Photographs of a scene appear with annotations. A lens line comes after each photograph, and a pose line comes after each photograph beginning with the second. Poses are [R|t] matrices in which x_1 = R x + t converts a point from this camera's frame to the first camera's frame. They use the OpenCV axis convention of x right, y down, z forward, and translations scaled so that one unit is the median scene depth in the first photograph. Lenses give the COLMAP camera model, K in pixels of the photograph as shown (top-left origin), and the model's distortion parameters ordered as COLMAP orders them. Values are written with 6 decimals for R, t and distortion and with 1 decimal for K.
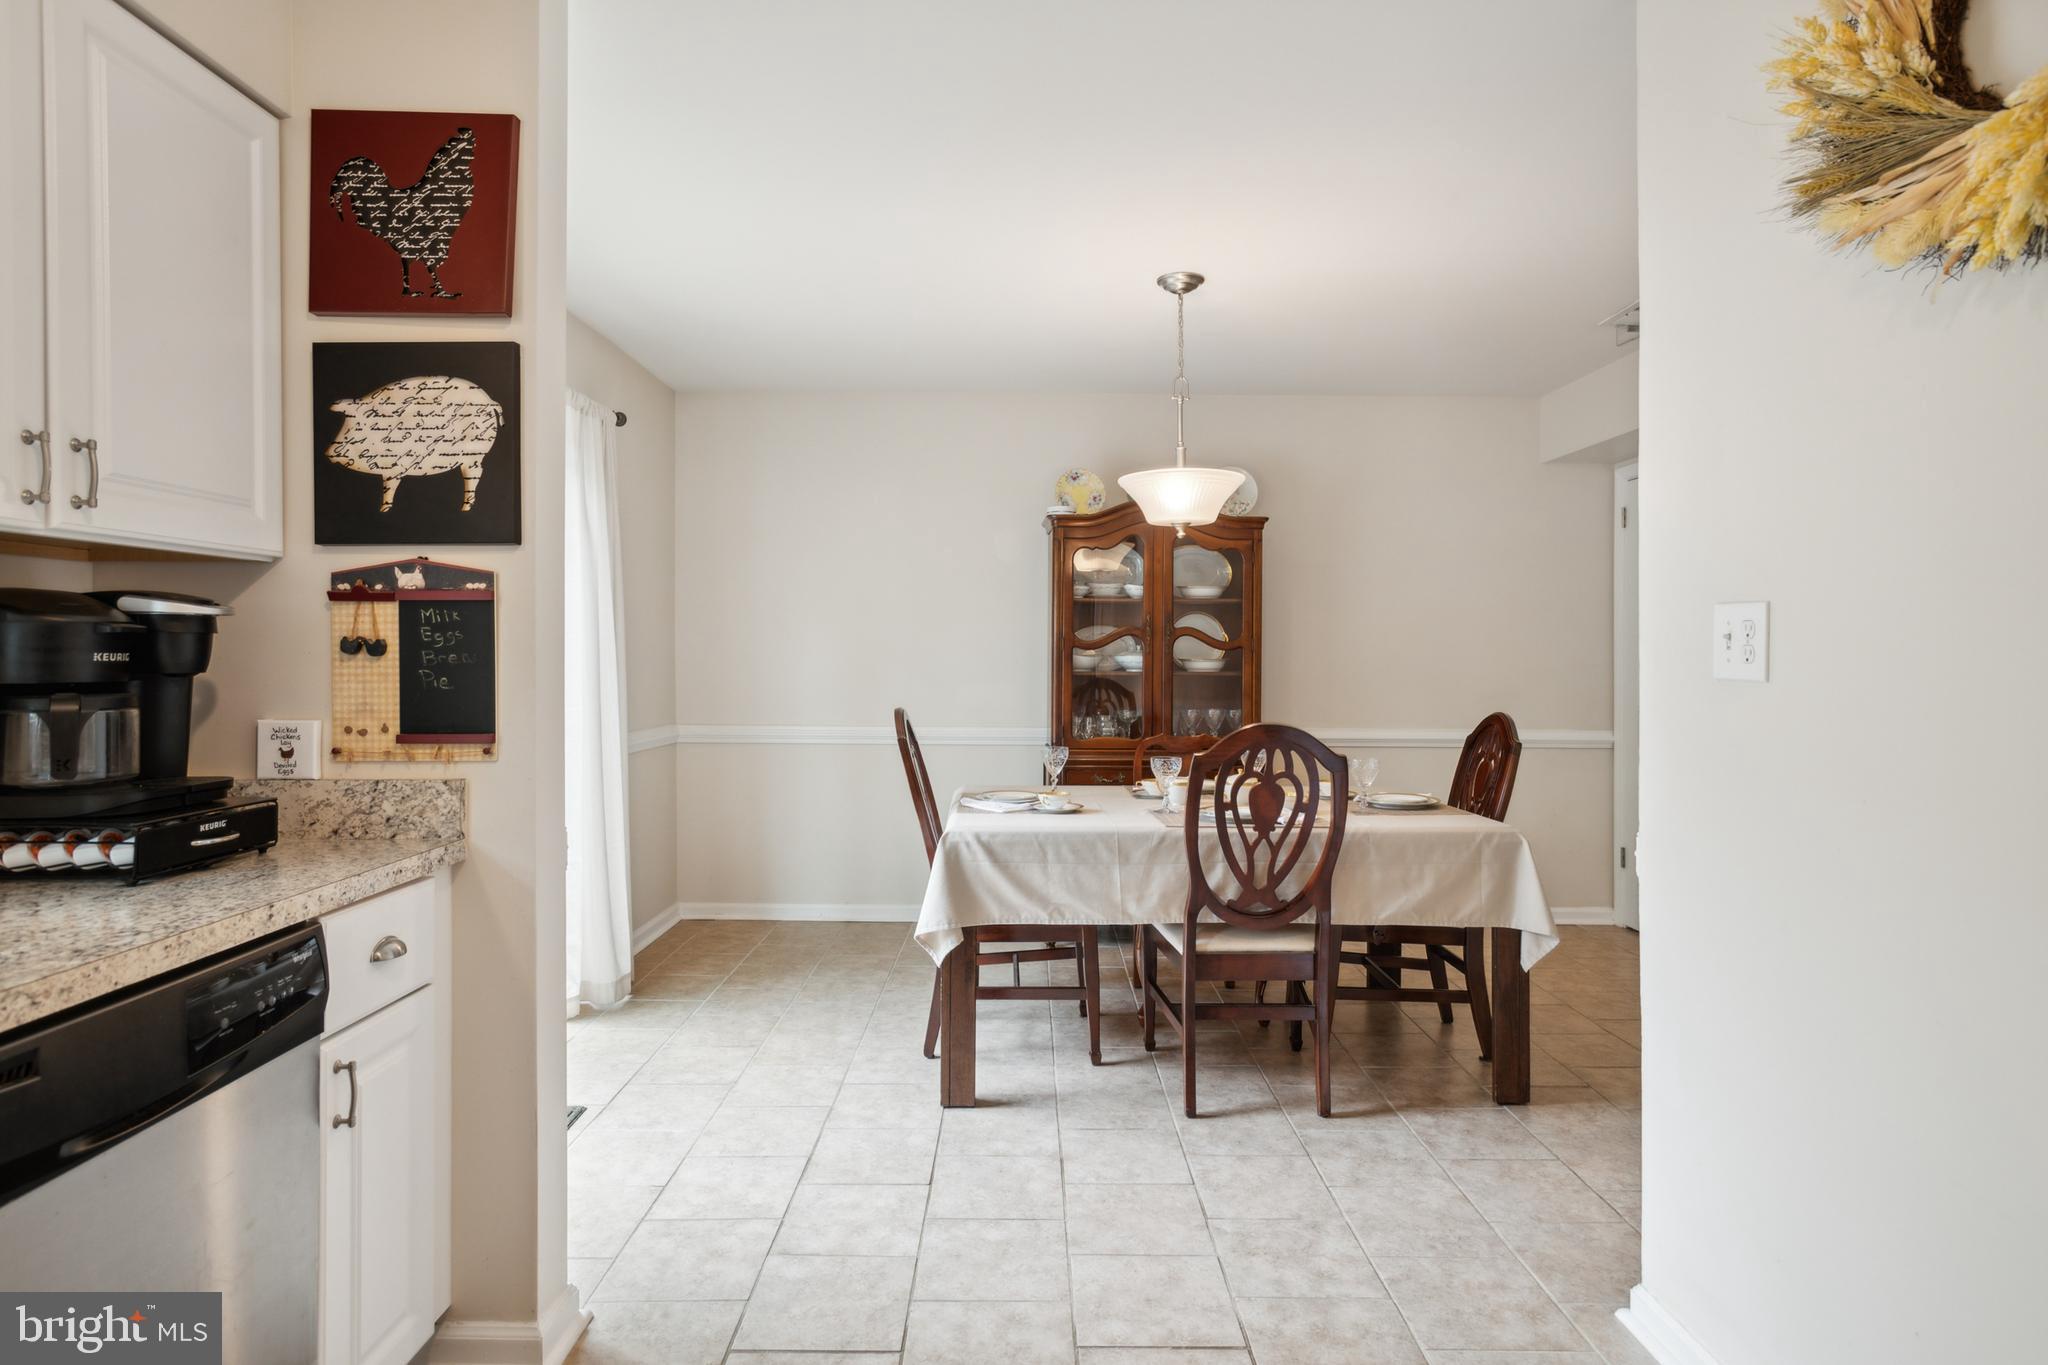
lens RADIAL K [[1104.5, 0, 1029.2], [0, 1104.5, 658.5], [0, 0, 1]] dist [0.002226, 0.001098]
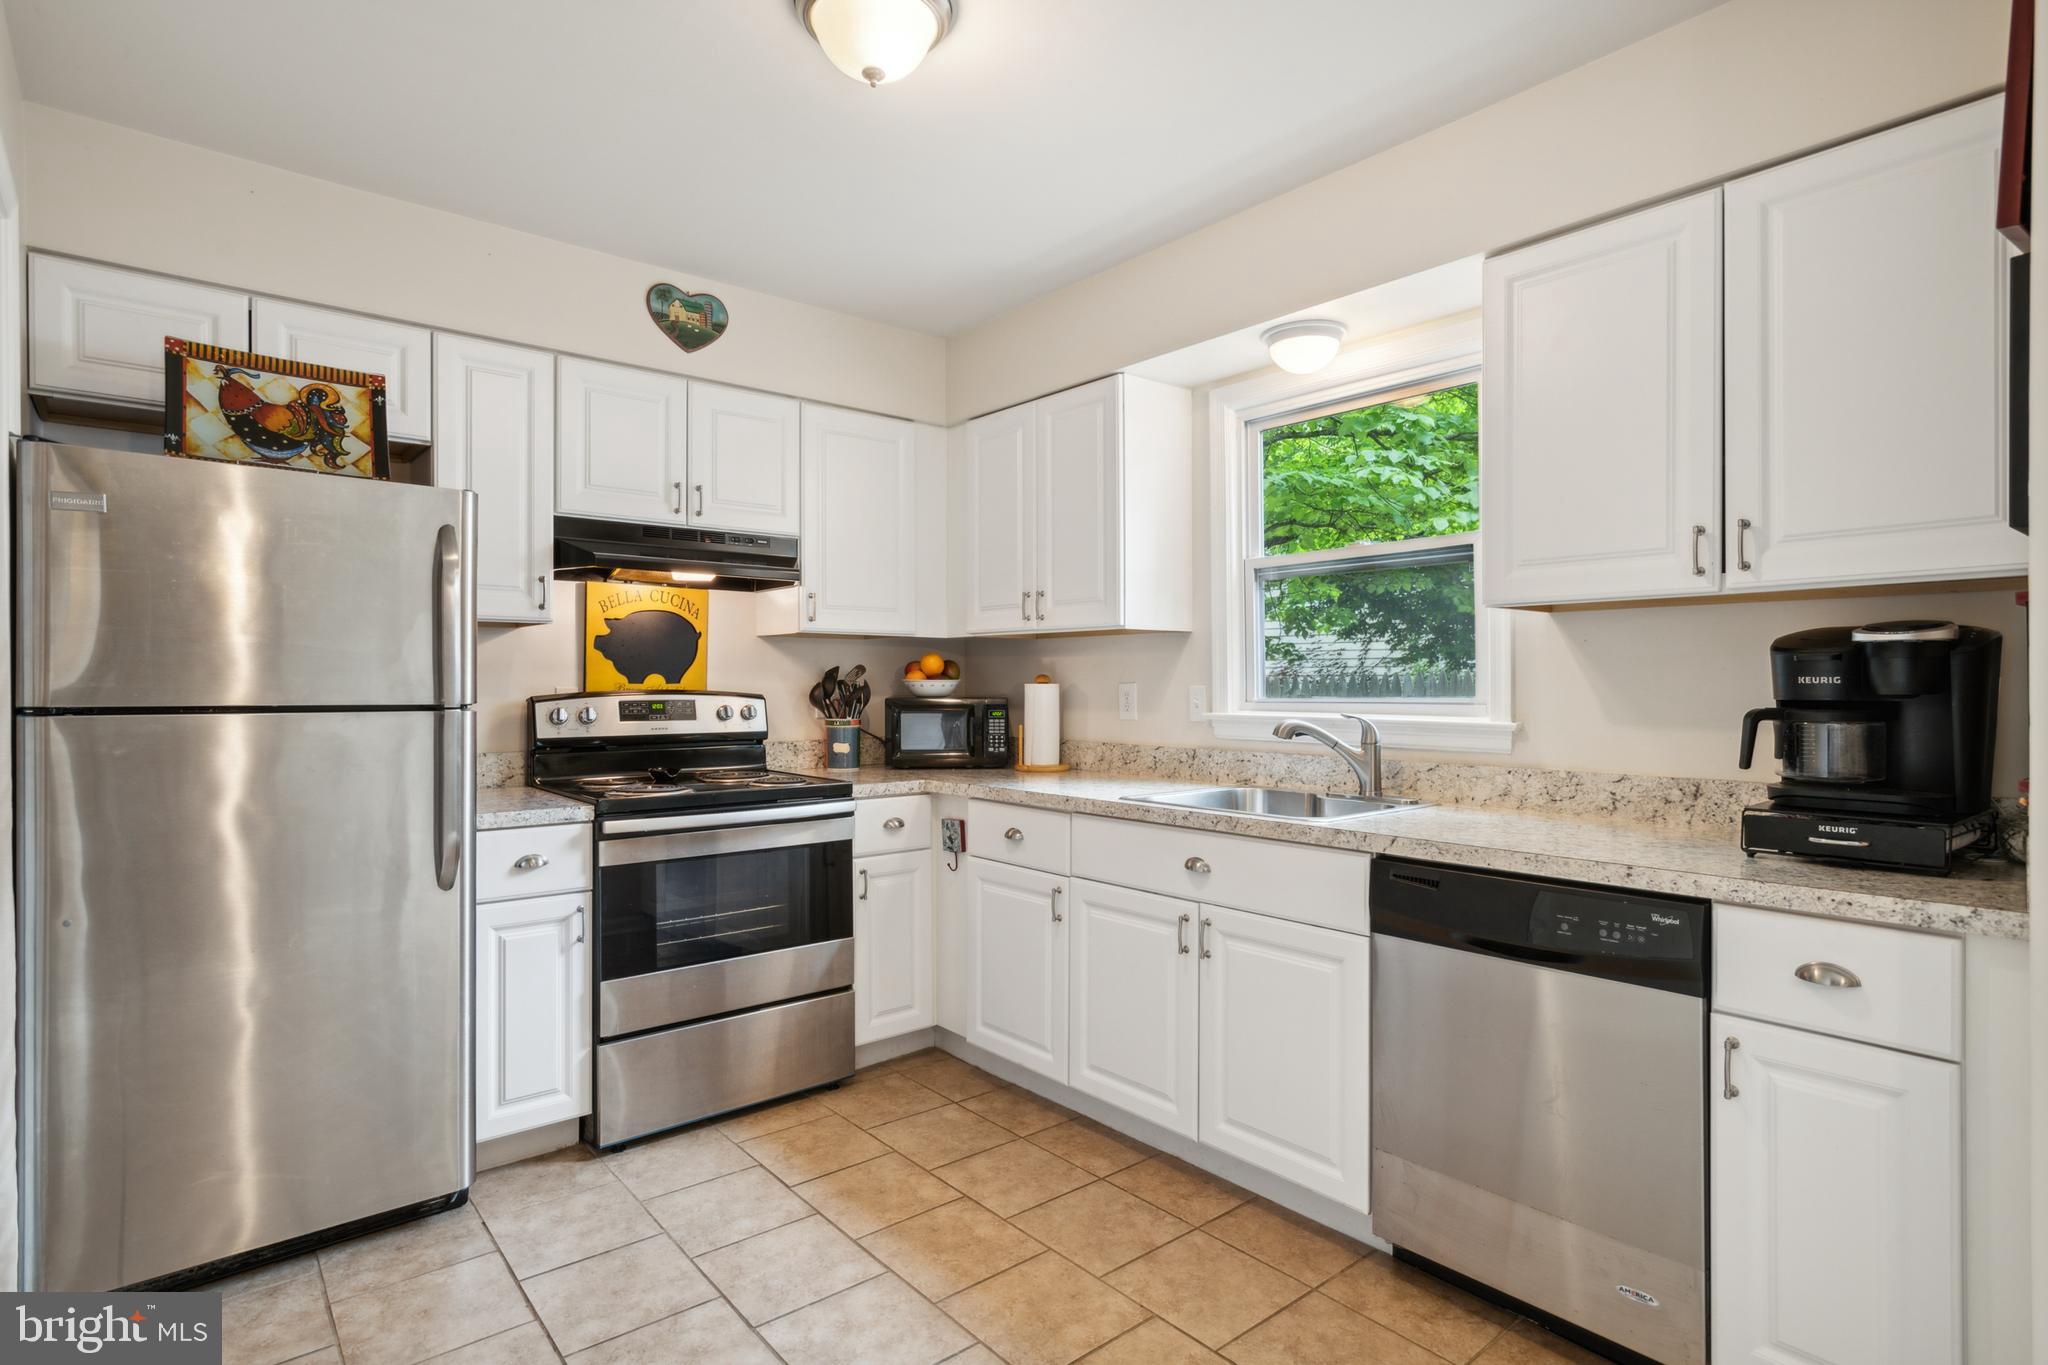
lens RADIAL K [[1052.1, 0, 1005.6], [0, 1052.1, 690.5], [0, 0, 1]] dist [-0.000768, 0.000895]
pose [[-0.780370, 0.005071, -0.625297, 0.512809], [-0.000150, 0.999966, 0.008296, 0.000608], [0.625318, 0.006568, -0.780342, 1.128407]]
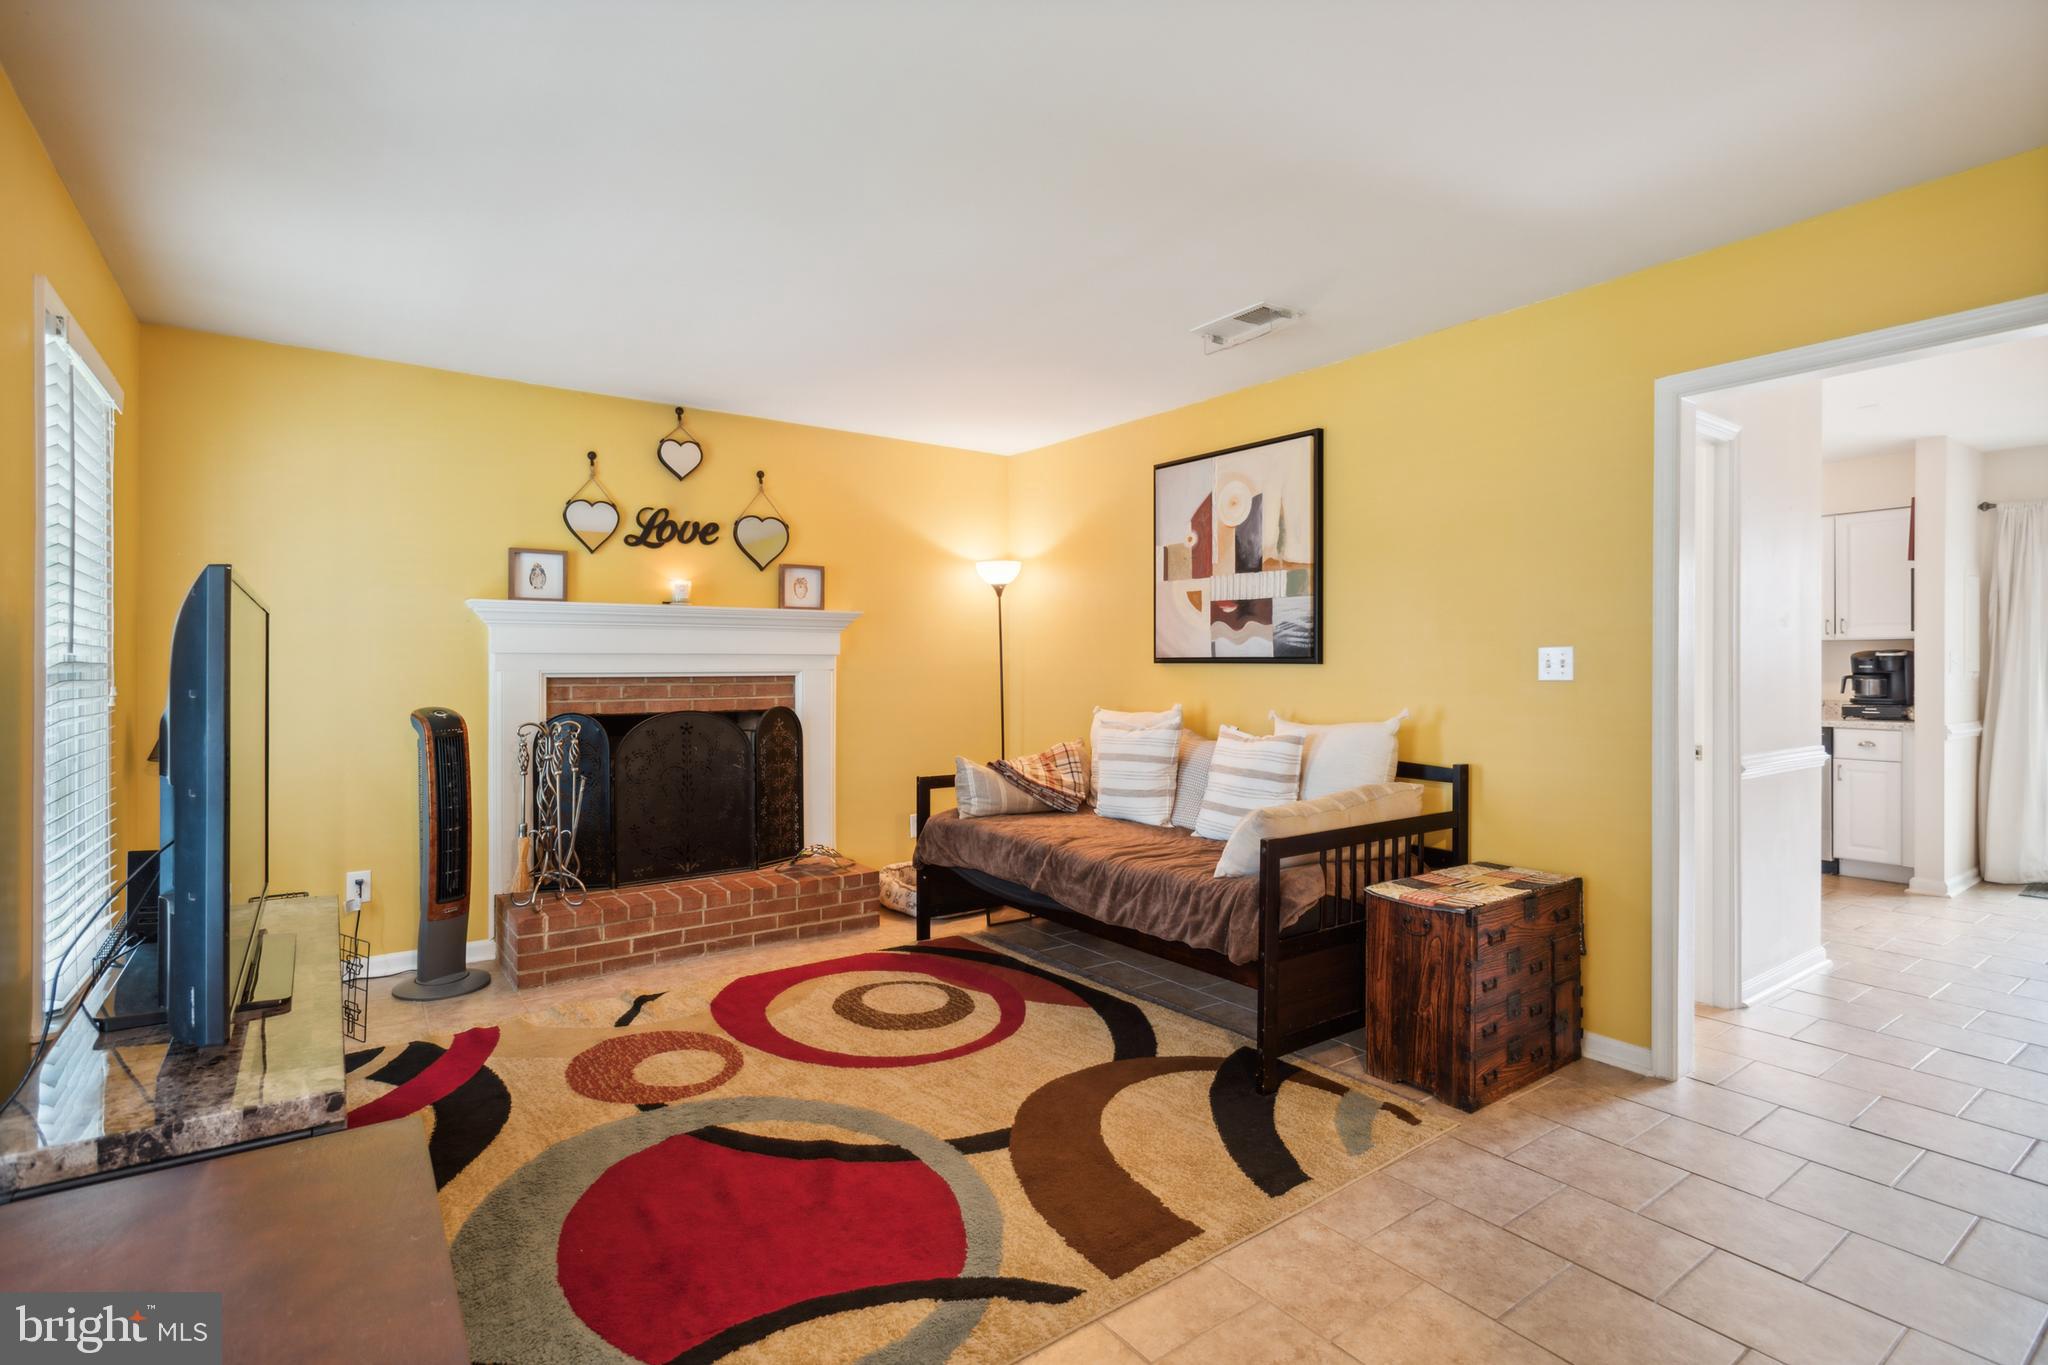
lens RADIAL K [[1001.3, 0, 1030.3], [0, 1001.3, 681.8], [0, 0, 1]] dist [-0.029010, 0.026400]
pose [[-0.821841, 0.009224, -0.569642, 3.273248], [0.001674, 0.999904, 0.013777, -0.000909], [0.569714, 0.010369, -0.821778, 1.915908]]
